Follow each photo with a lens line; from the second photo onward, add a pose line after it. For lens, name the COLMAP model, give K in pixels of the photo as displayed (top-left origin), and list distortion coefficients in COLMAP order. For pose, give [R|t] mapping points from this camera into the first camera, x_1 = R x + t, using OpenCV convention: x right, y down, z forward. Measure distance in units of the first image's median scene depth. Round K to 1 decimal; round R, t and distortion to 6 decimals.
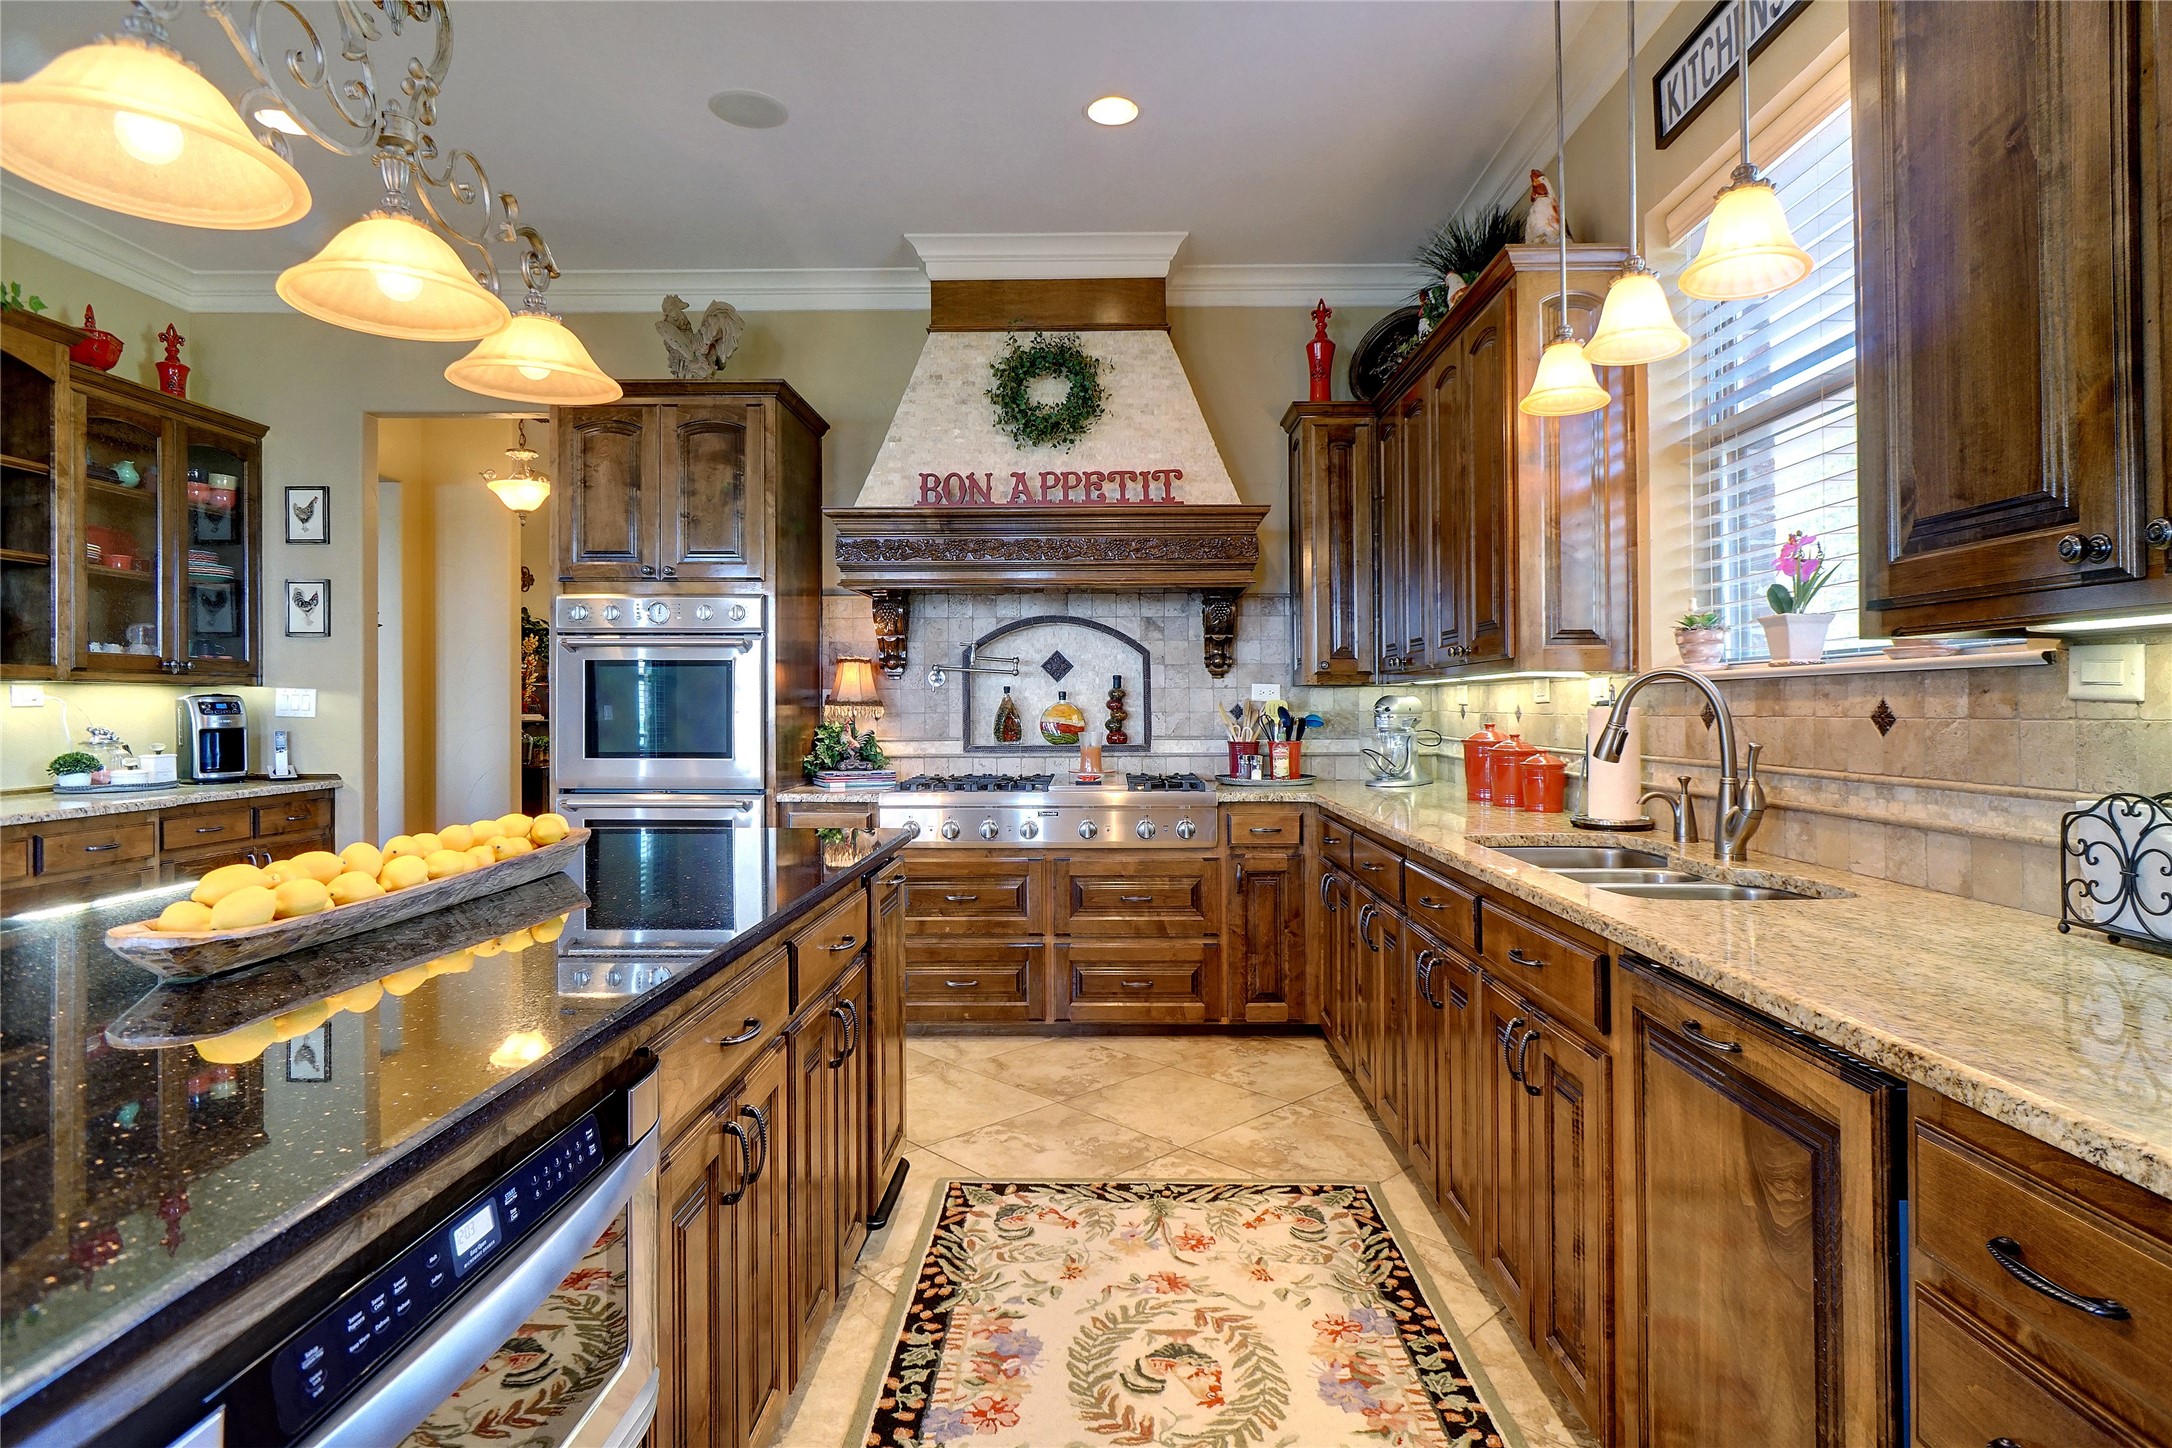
lens RADIAL K [[1162.3, 0, 1109.6], [0, 1162.3, 743.7], [0, 0, 1]] dist [-0.007200, 0.003627]
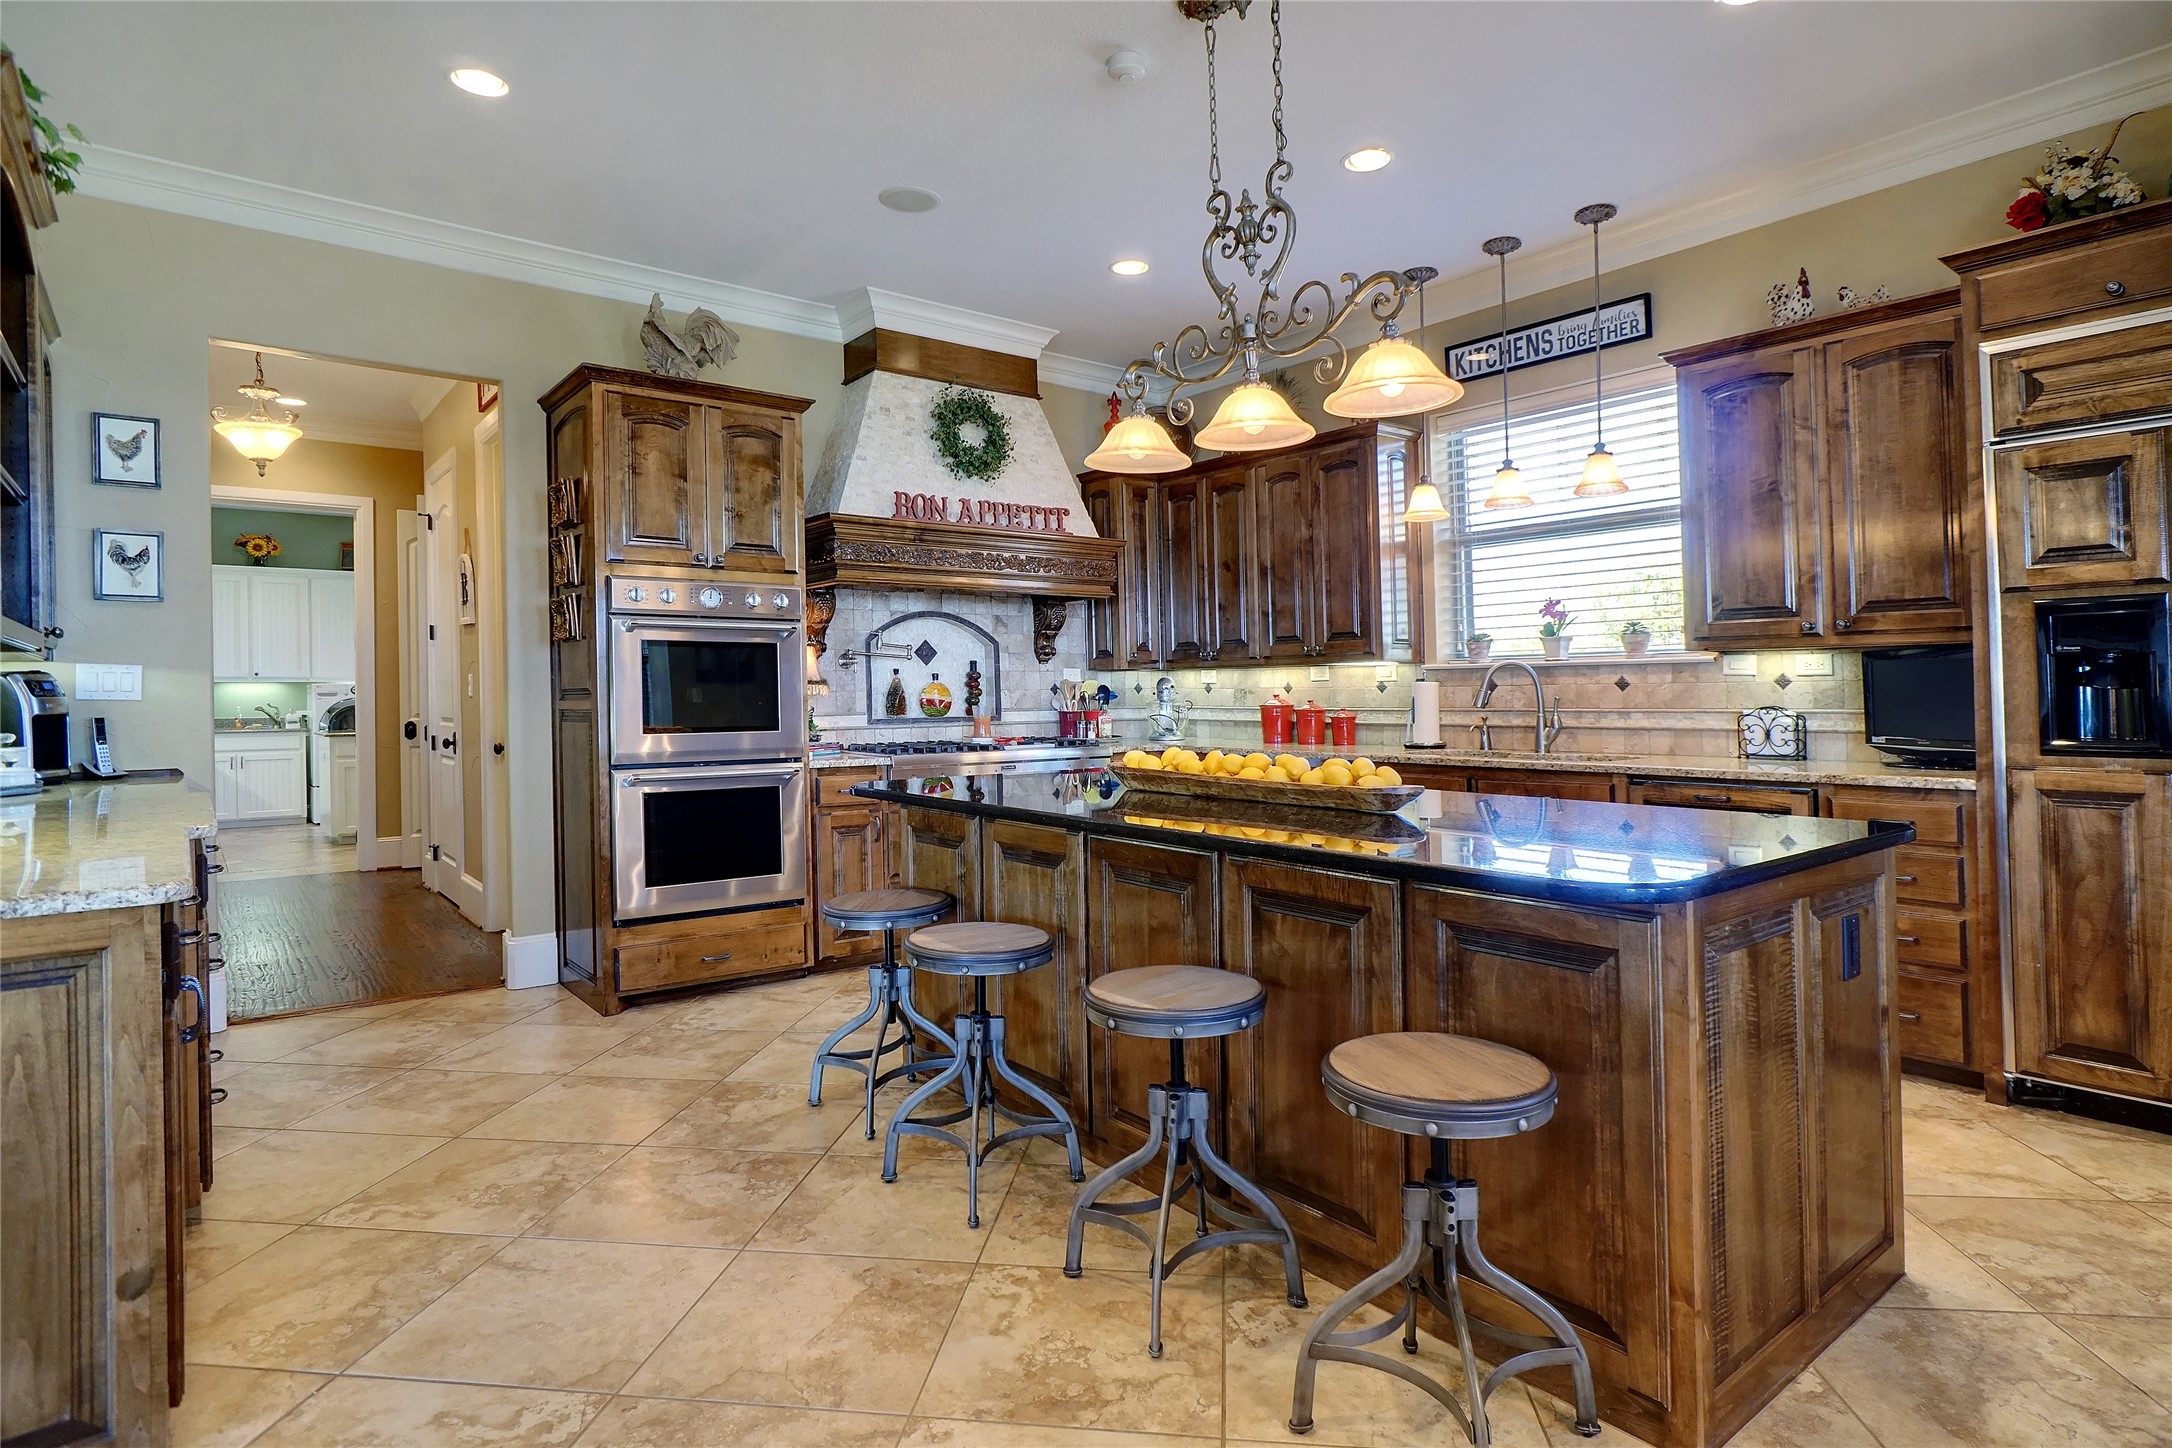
lens RADIAL K [[1162.3, 0, 1099.3], [0, 1162.3, 734.2], [0, 0, 1]] dist [-0.007200, 0.003627]
pose [[0.772828, -0.028086, 0.633993, -0.755985], [0.026897, 0.999572, 0.011495, 0.010924], [-0.634045, 0.008169, 0.773253, -0.062156]]
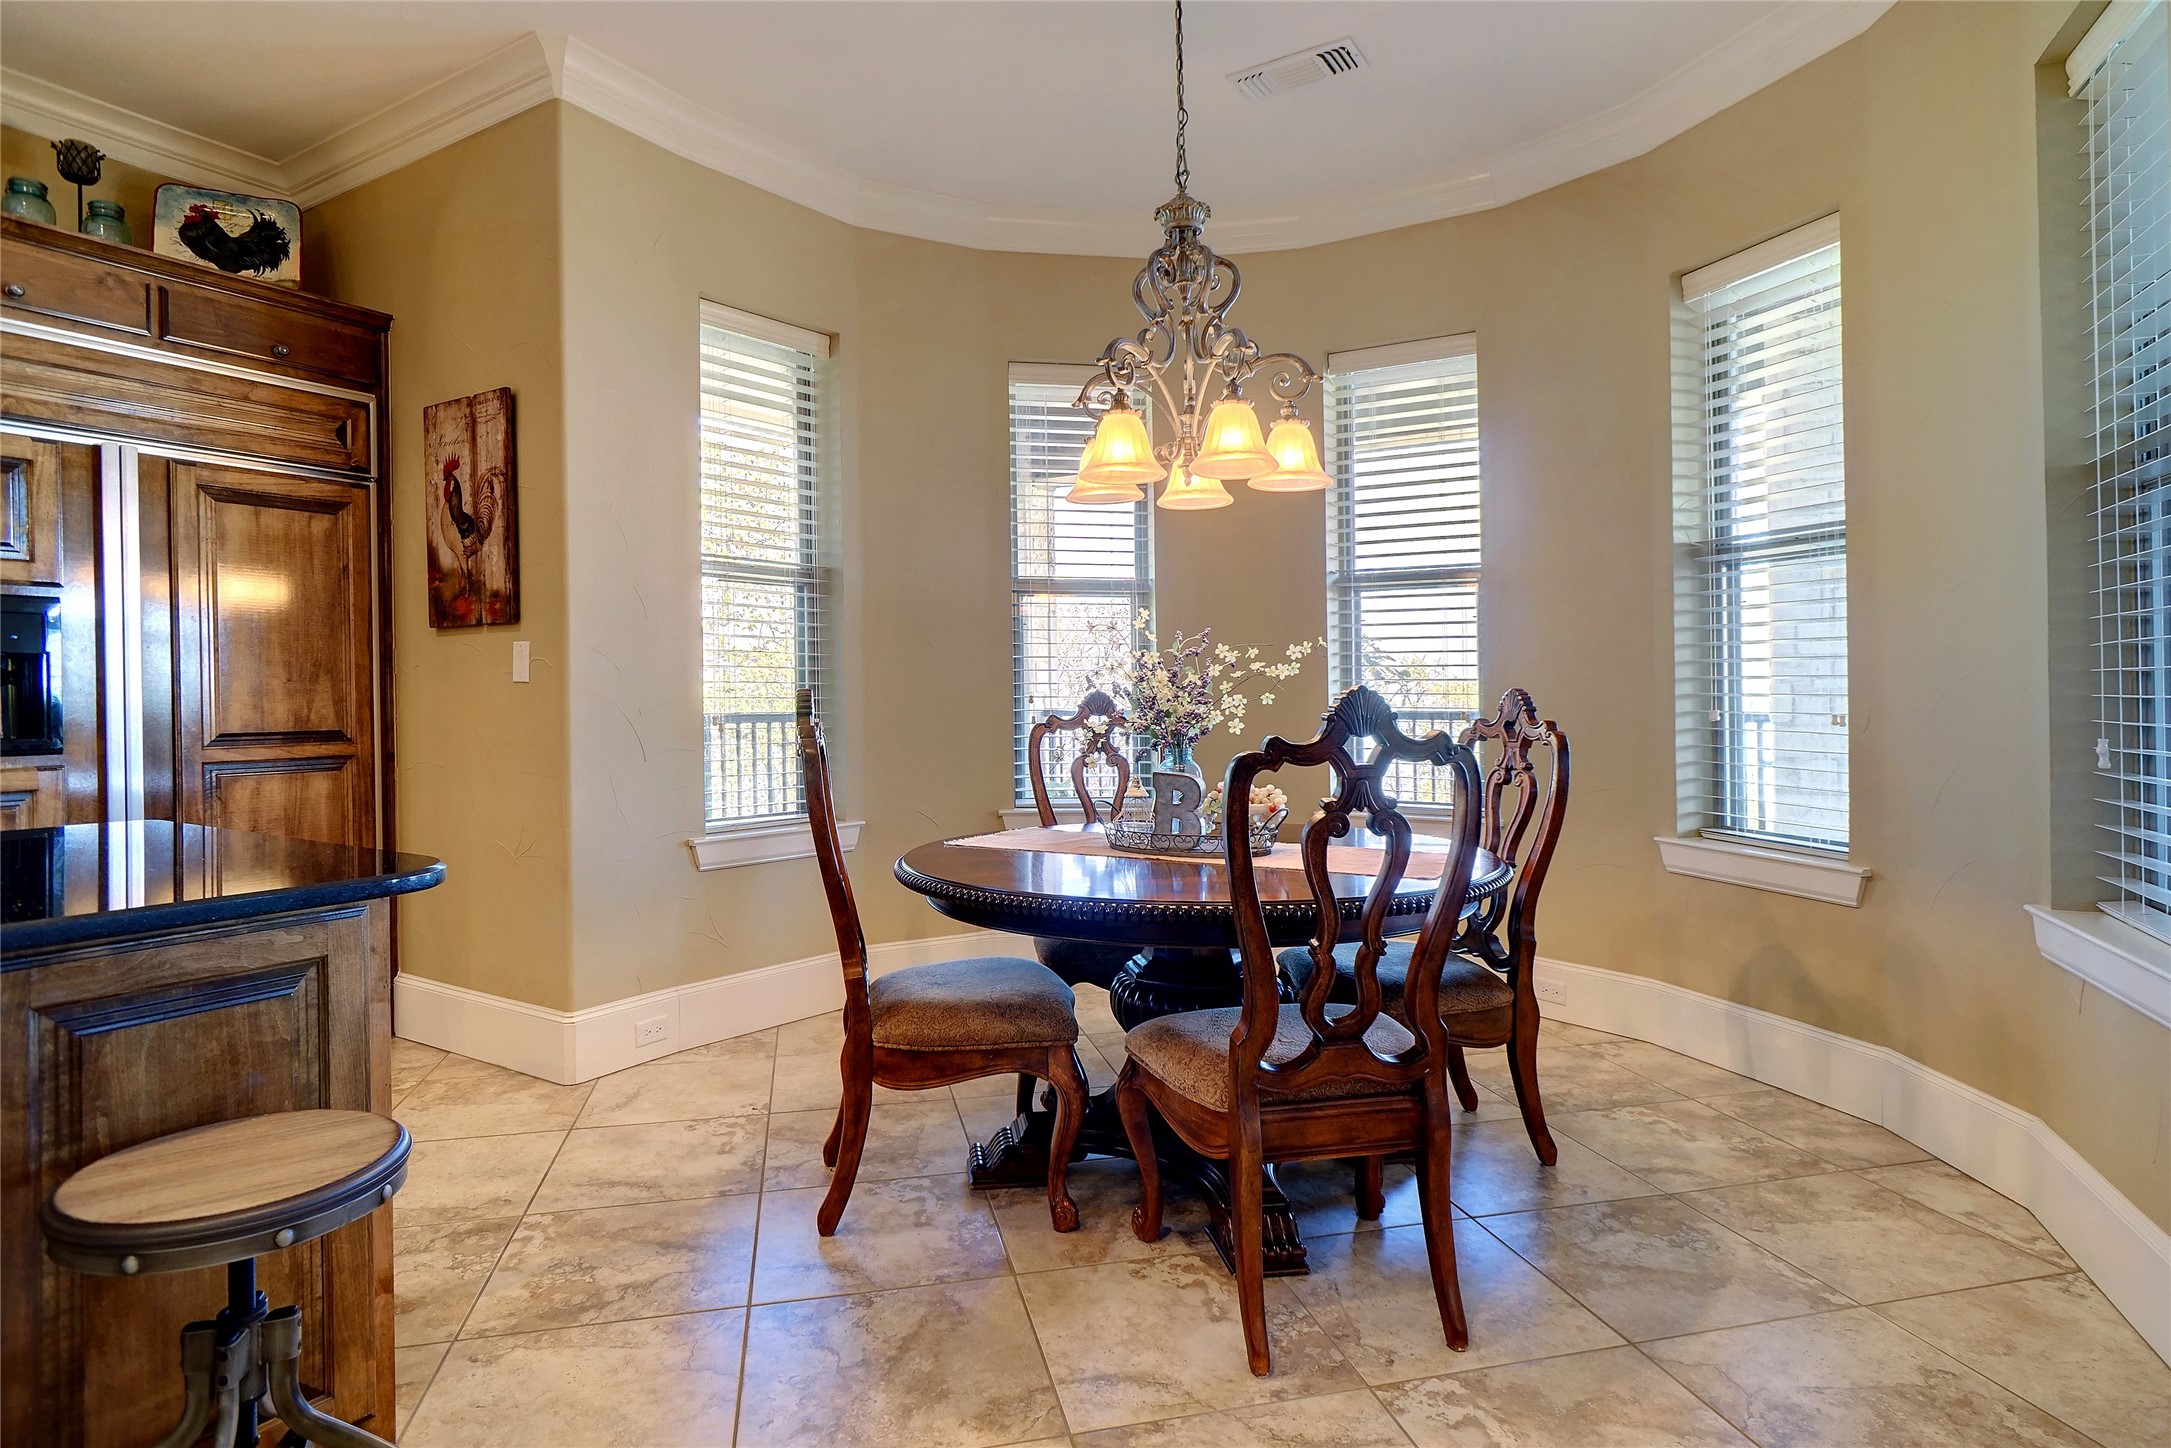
lens RADIAL K [[1161.8, 0, 1077.9], [0, 1161.8, 710.7], [0, 0, 1]] dist [-0.007200, 0.003627]
pose [[-0.859384, -0.004540, 0.511310, -0.751373], [0.019786, 0.998916, 0.042126, 0.005107], [-0.510948, 0.046319, -0.858363, 0.367872]]
